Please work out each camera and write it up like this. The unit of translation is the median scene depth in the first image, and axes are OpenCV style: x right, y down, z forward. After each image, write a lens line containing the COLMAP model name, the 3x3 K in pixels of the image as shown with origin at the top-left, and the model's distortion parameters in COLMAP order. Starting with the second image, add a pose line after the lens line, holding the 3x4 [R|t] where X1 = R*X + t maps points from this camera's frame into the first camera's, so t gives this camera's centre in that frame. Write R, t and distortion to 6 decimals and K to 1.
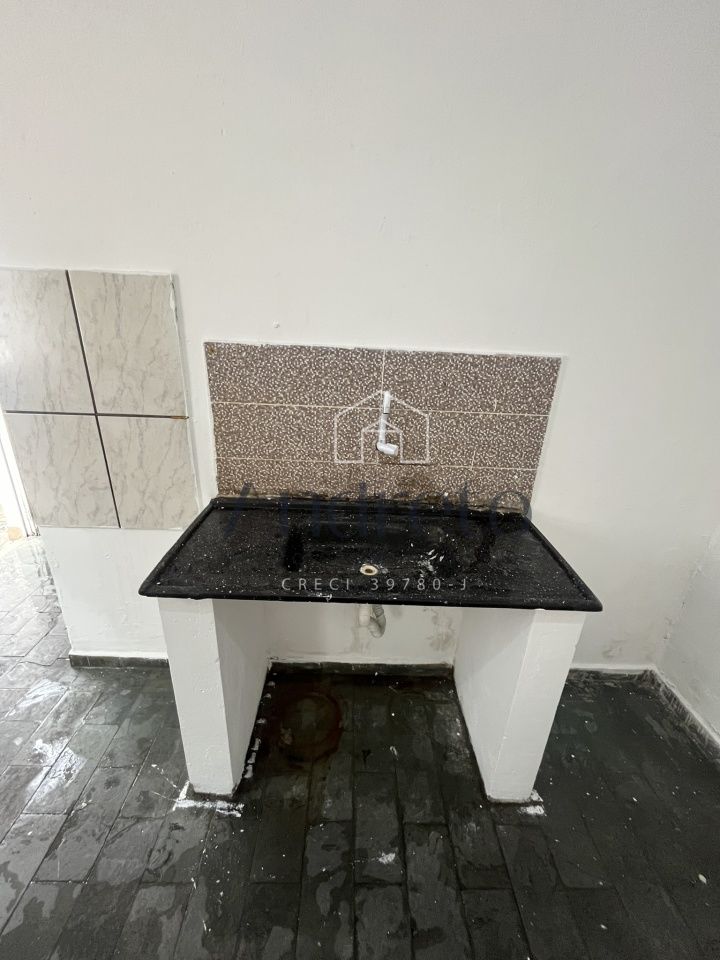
lens RADIAL K [[390.1, 0, 358.1], [0, 390.1, 478.7], [0, 0, 1]] dist [-0.003103, 0.000266]
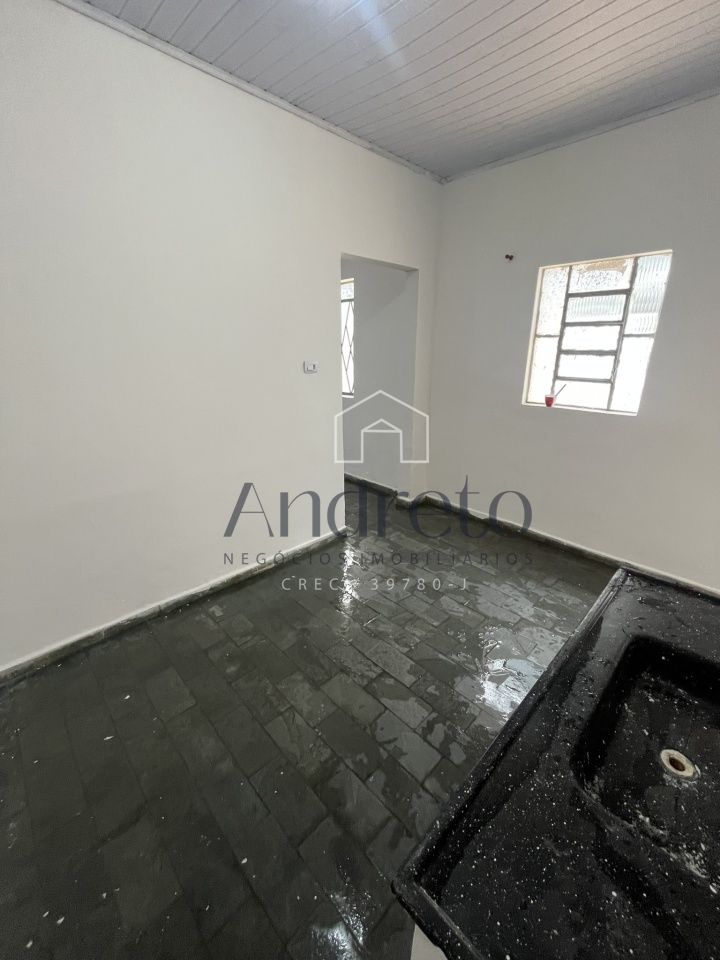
lens RADIAL K [[390.1, 0, 357.7], [0, 390.1, 479.5], [0, 0, 1]] dist [-0.003103, 0.000266]
pose [[-0.721240, 0.180254, -0.668821, 0.689675], [-0.288256, 0.799869, 0.526420, -0.294357], [0.629858, 0.572467, -0.524939, 0.694449]]
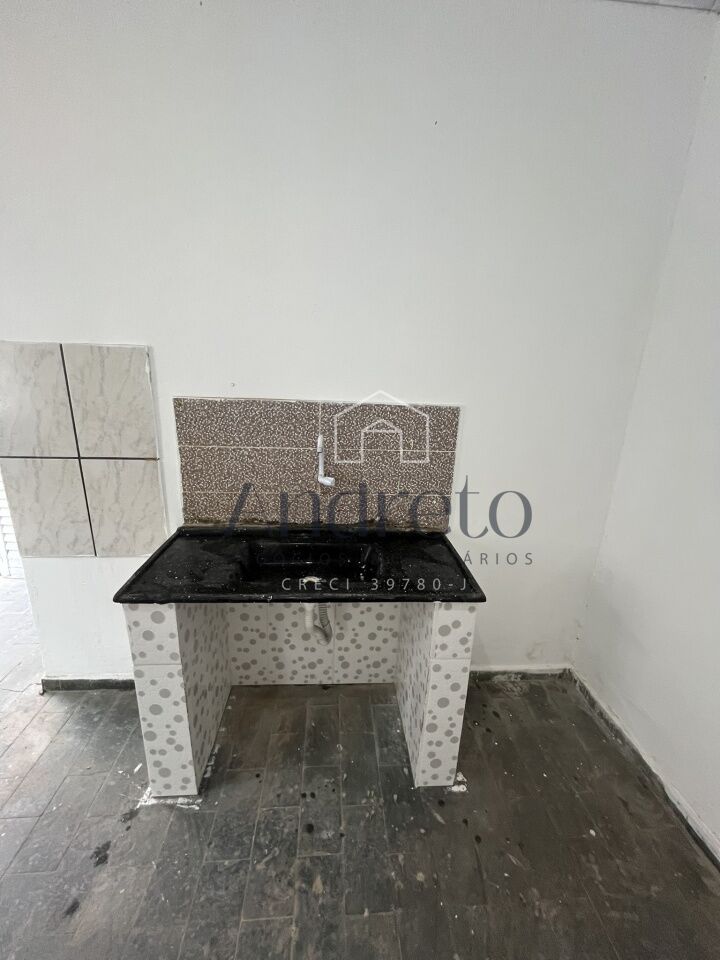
lens RADIAL K [[390.1, 0, 358.8], [0, 390.1, 478.8], [0, 0, 1]] dist [-0.003103, 0.000266]
pose [[0.998221, -0.023187, 0.054930, 0.111350], [0.028464, 0.994846, -0.097323, 0.038254], [-0.052390, 0.098713, 0.993736, -0.219066]]
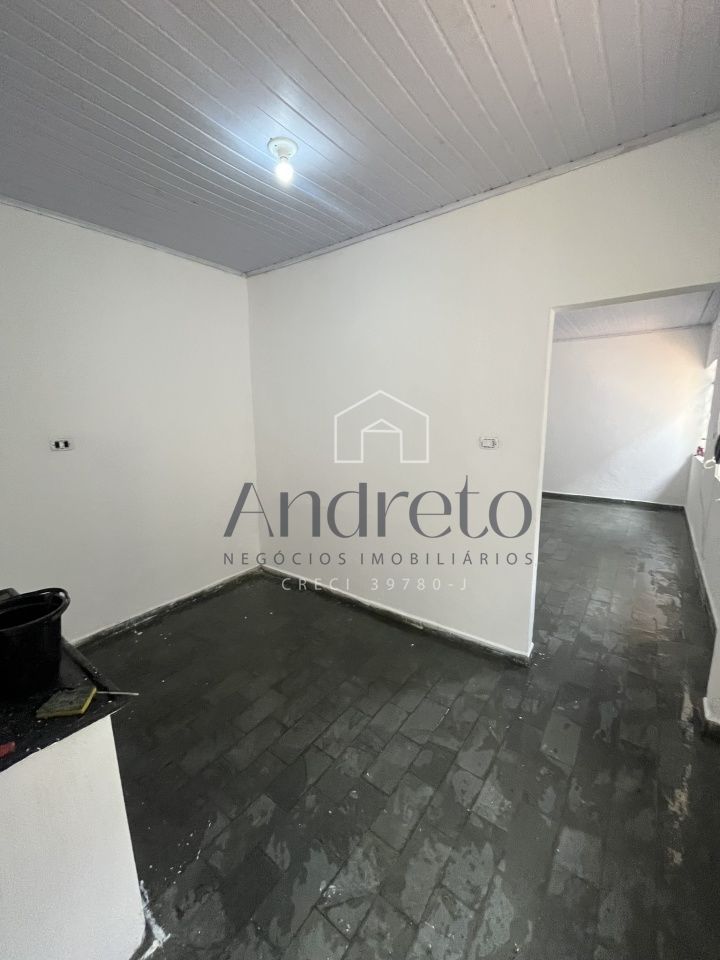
lens RADIAL K [[390.1, 0, 359.3], [0, 390.1, 479.9], [0, 0, 1]] dist [-0.003103, 0.000266]
pose [[-0.794629, -0.142529, 0.590127, -1.182805], [0.200032, 0.856301, 0.476167, -0.457215], [-0.573194, 0.496420, -0.651932, 0.748184]]
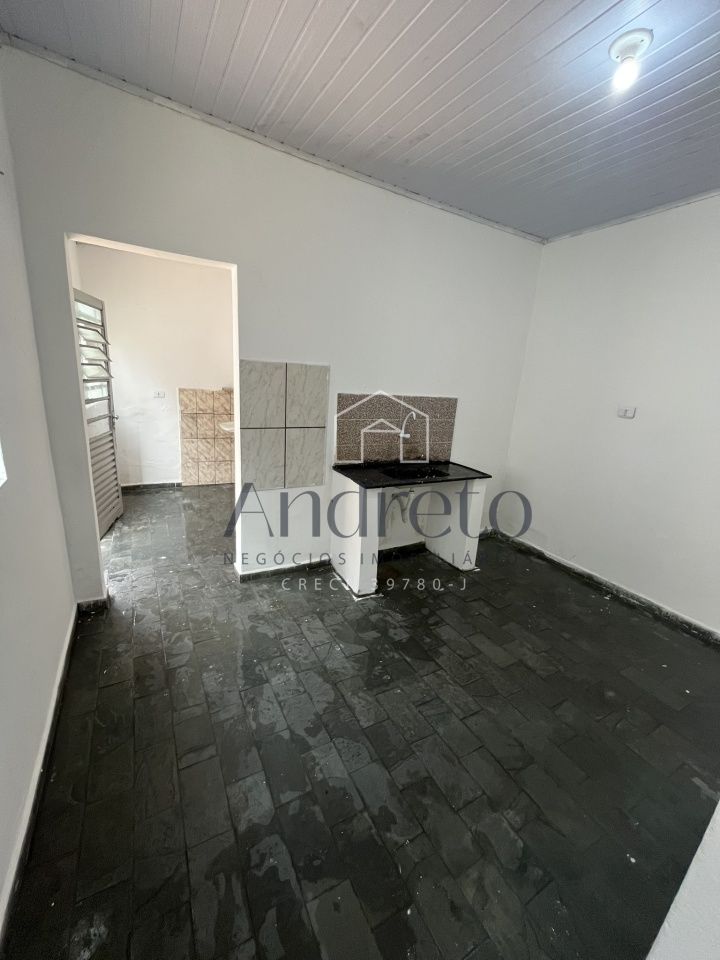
lens RADIAL K [[390.1, 0, 357.4], [0, 390.1, 479.5], [0, 0, 1]] dist [-0.003103, 0.000266]
pose [[0.884019, -0.108978, 0.454570, -1.310135], [0.145872, 0.988197, -0.046773, 0.257040], [-0.444107, 0.107657, 0.889482, -0.974252]]
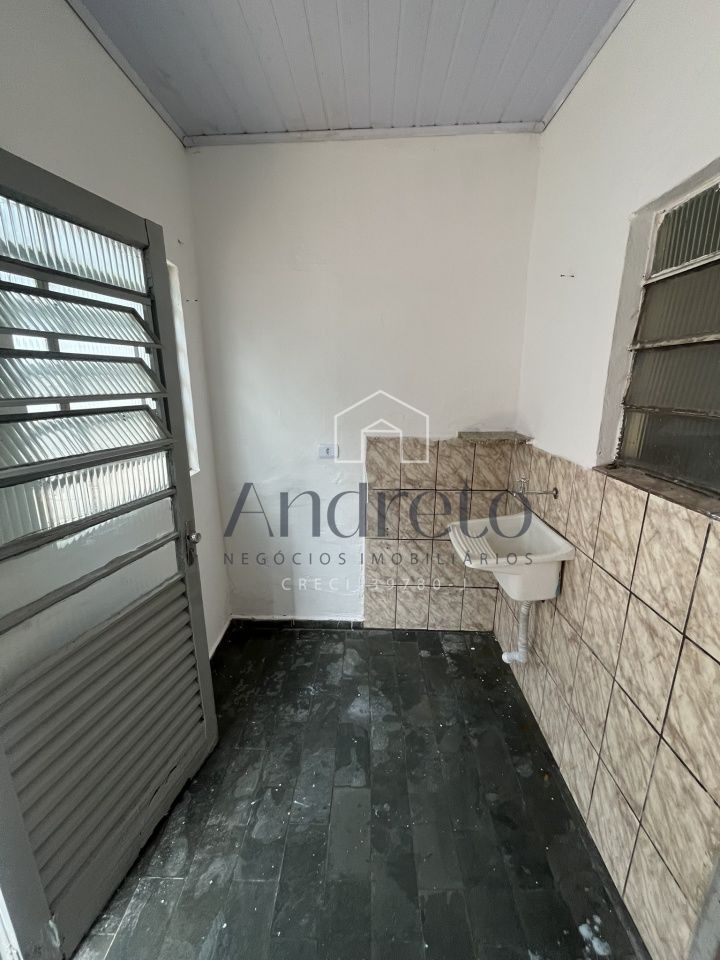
lens RADIAL K [[390.1, 0, 357.8], [0, 390.1, 479.7], [0, 0, 1]] dist [-0.003103, 0.000266]
pose [[0.998033, -0.036262, -0.051138, -1.004722], [0.030103, 0.992741, -0.116443, -0.605245], [0.054989, 0.114675, 0.991880, 1.212542]]
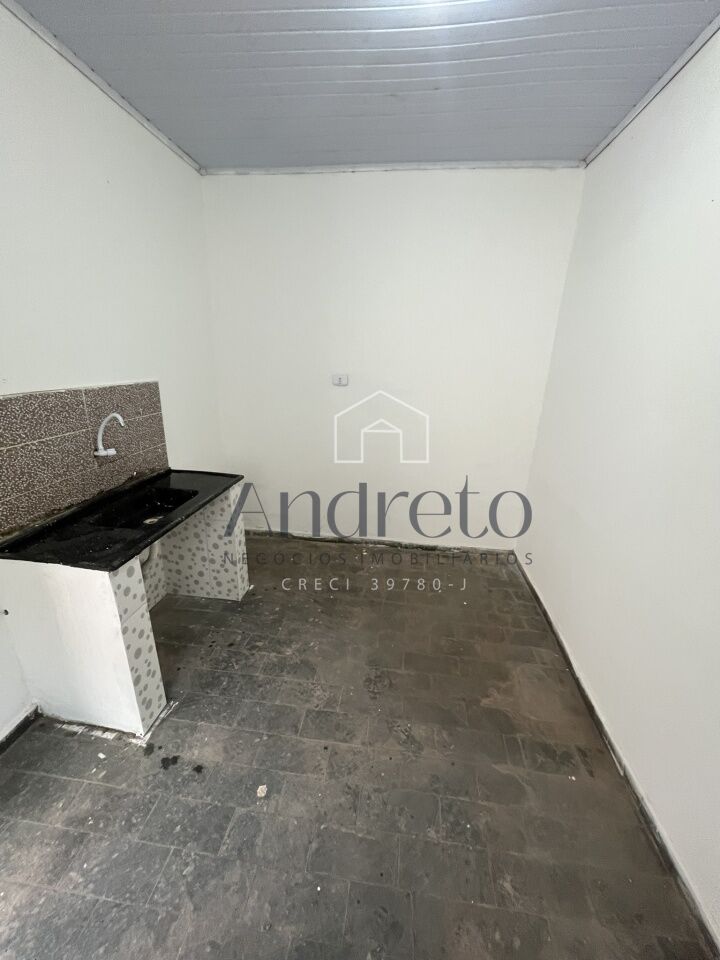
lens RADIAL K [[390.1, 0, 359.3], [0, 390.1, 479.5], [0, 0, 1]] dist [-0.003103, 0.000266]
pose [[0.139100, -0.342793, 0.929056, -1.210996], [0.336648, 0.898669, 0.281178, -0.080309], [-0.931300, 0.273653, 0.240405, -0.223313]]
